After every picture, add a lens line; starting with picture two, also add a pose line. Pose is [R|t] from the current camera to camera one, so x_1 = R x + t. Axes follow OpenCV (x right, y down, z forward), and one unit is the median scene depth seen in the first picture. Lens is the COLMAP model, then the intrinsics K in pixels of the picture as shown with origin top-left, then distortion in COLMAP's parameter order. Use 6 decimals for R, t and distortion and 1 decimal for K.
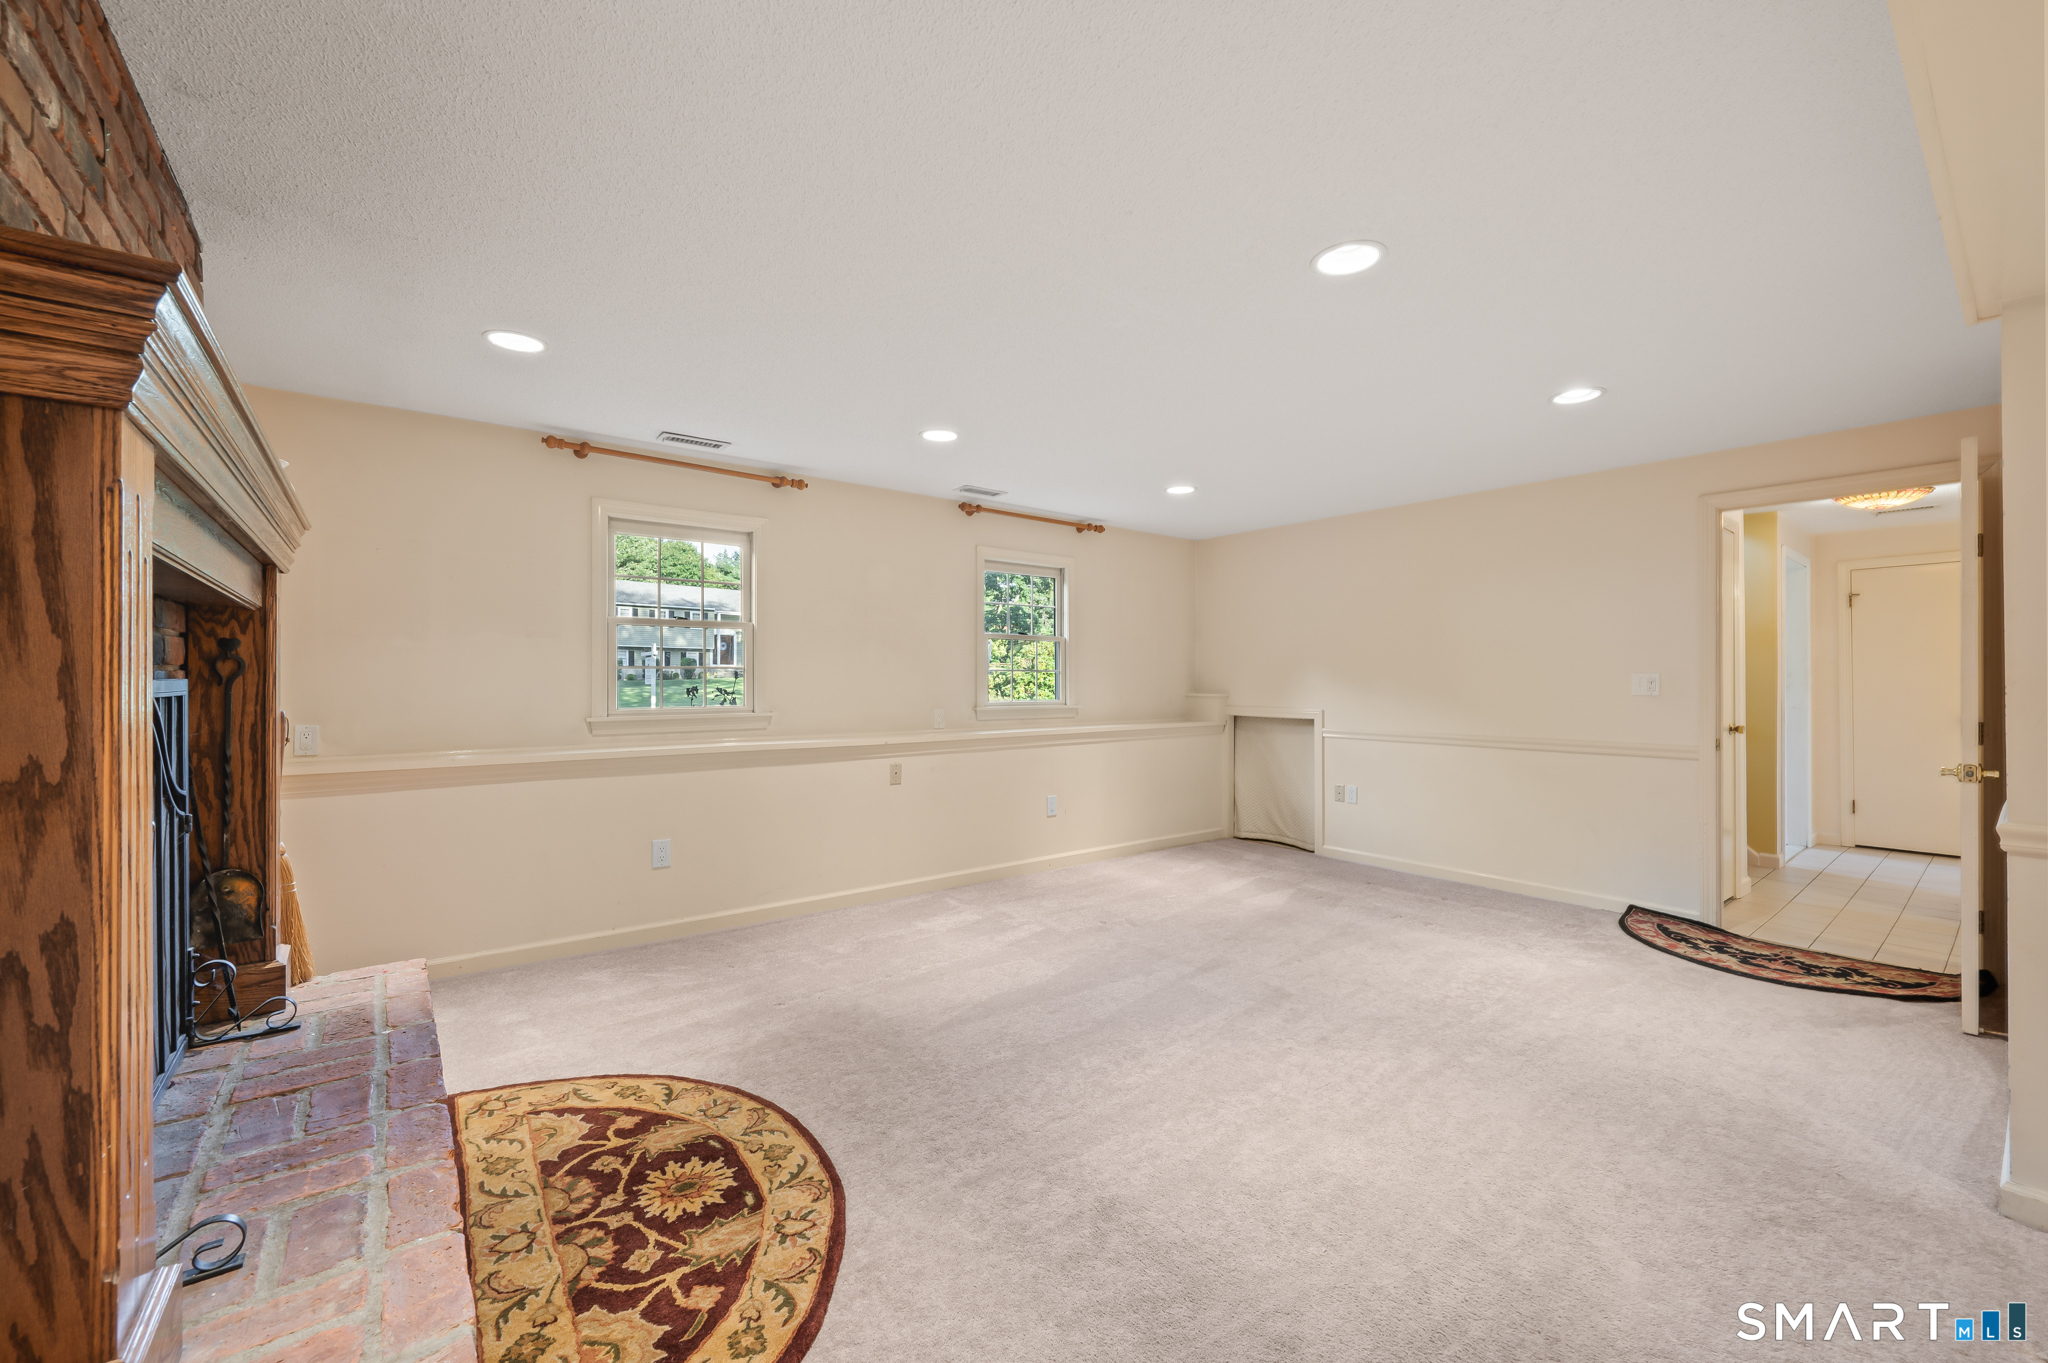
lens RADIAL K [[818.1, 0, 1037.0], [0, 818.1, 680.8], [0, 0, 1]] dist [-0.001462, 0.000181]
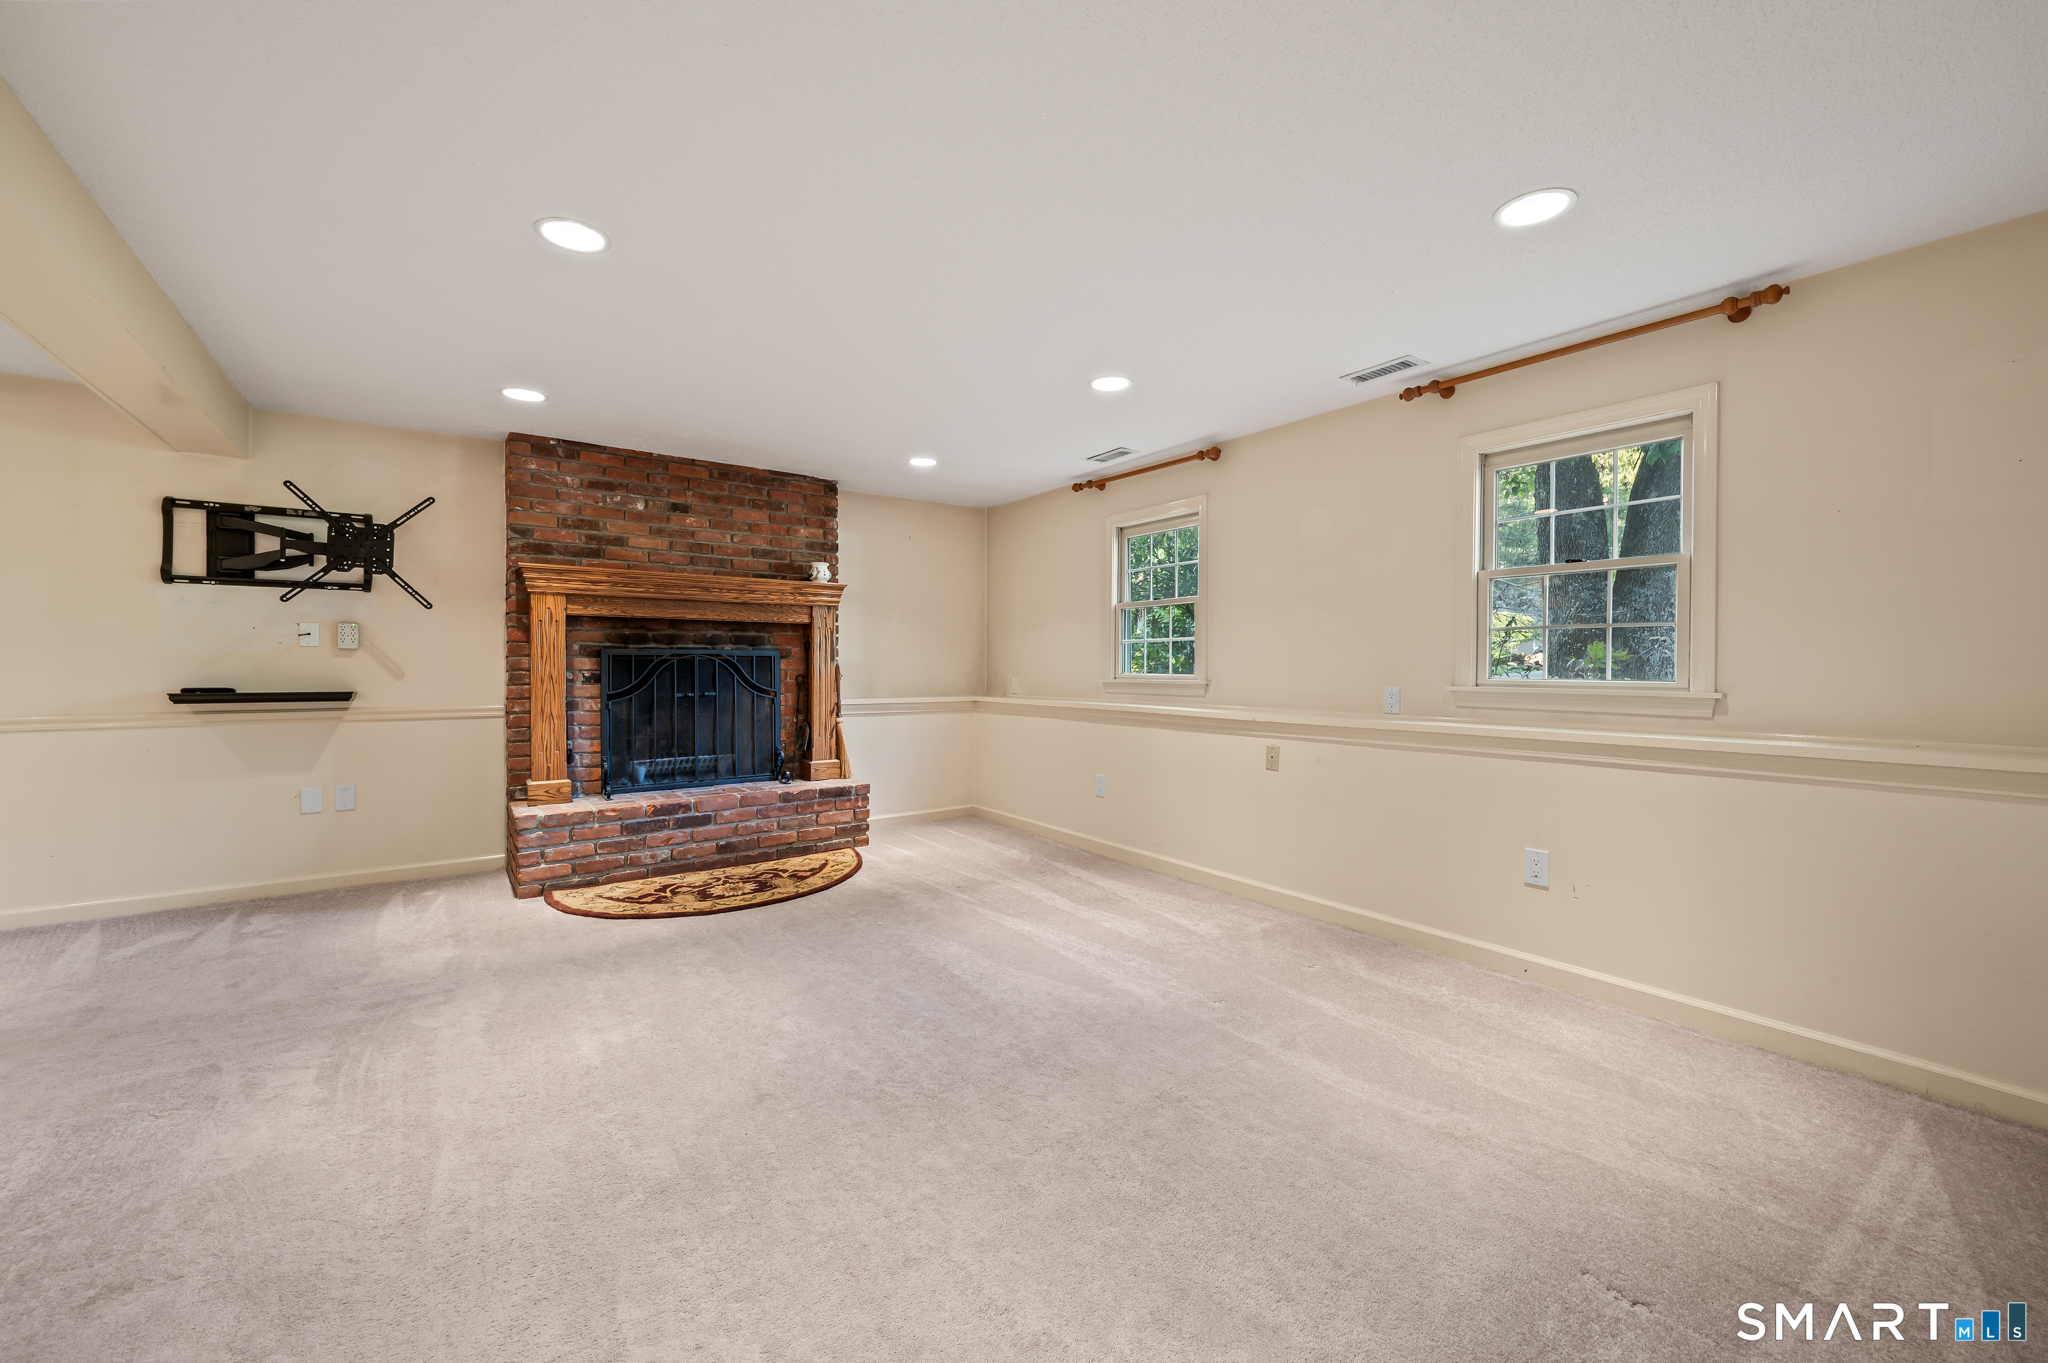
lens RADIAL K [[818.1, 0, 1030.4], [0, 818.1, 674.8], [0, 0, 1]] dist [-0.001462, 0.000181]
pose [[-0.058498, 0.013452, -0.998197, 0.957471], [0.001442, 0.999909, 0.013391, 0.022047], [0.998286, -0.000656, -0.058512, 1.111701]]
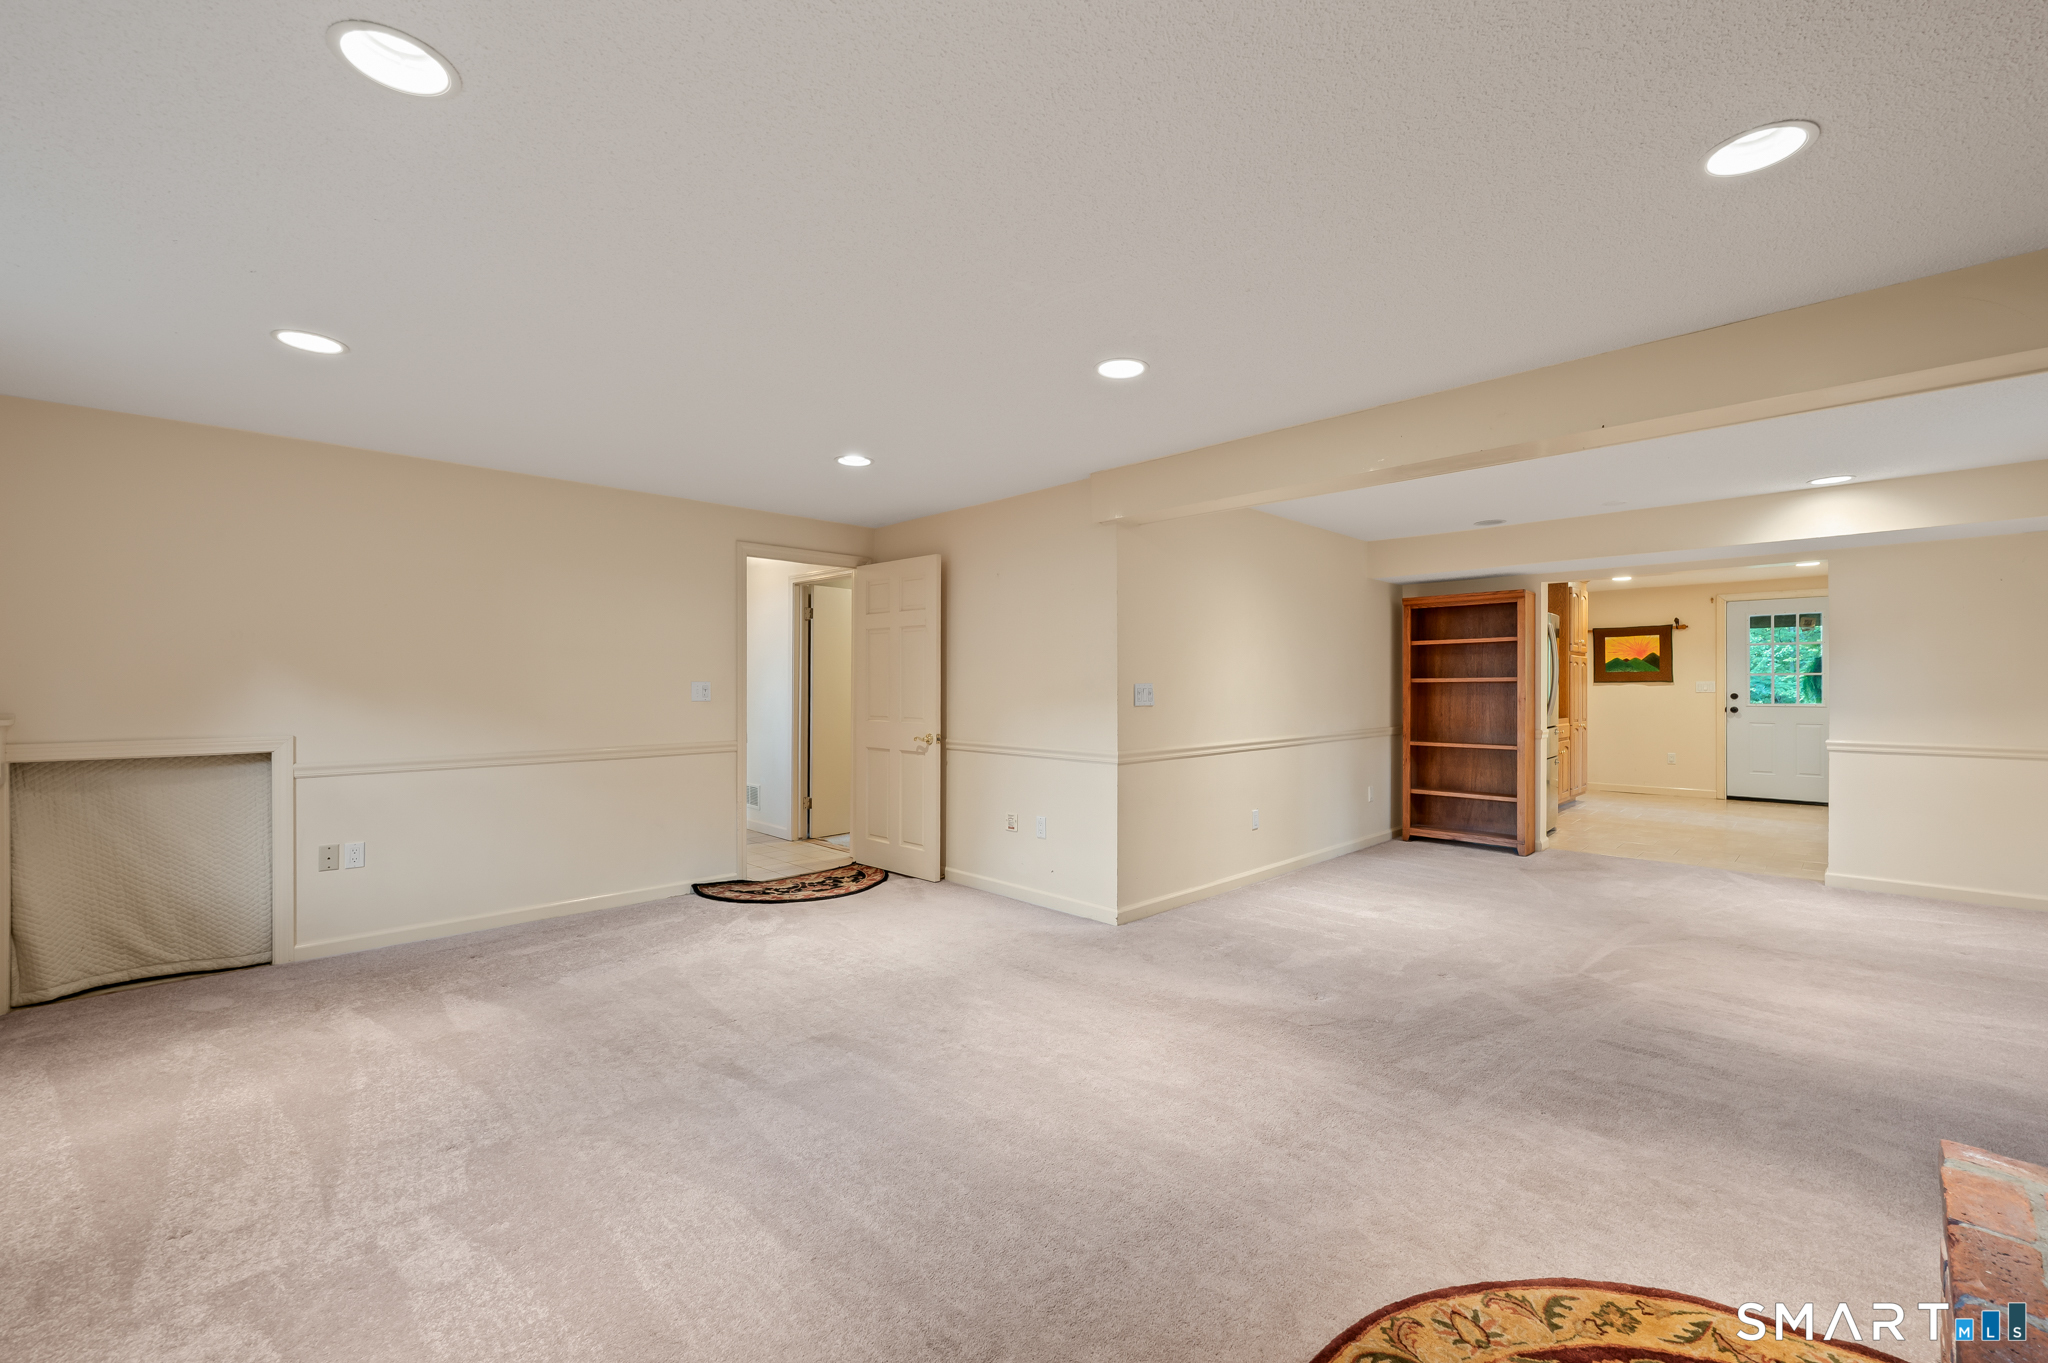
lens RADIAL K [[818.1, 0, 1035.1], [0, 818.1, 685.7], [0, 0, 1]] dist [-0.001462, 0.000181]
pose [[-0.102679, -0.000482, 0.994714, -0.600088], [0.000817, 1.000000, 0.000569, -0.005299], [-0.994714, 0.000871, -0.102678, 0.838705]]
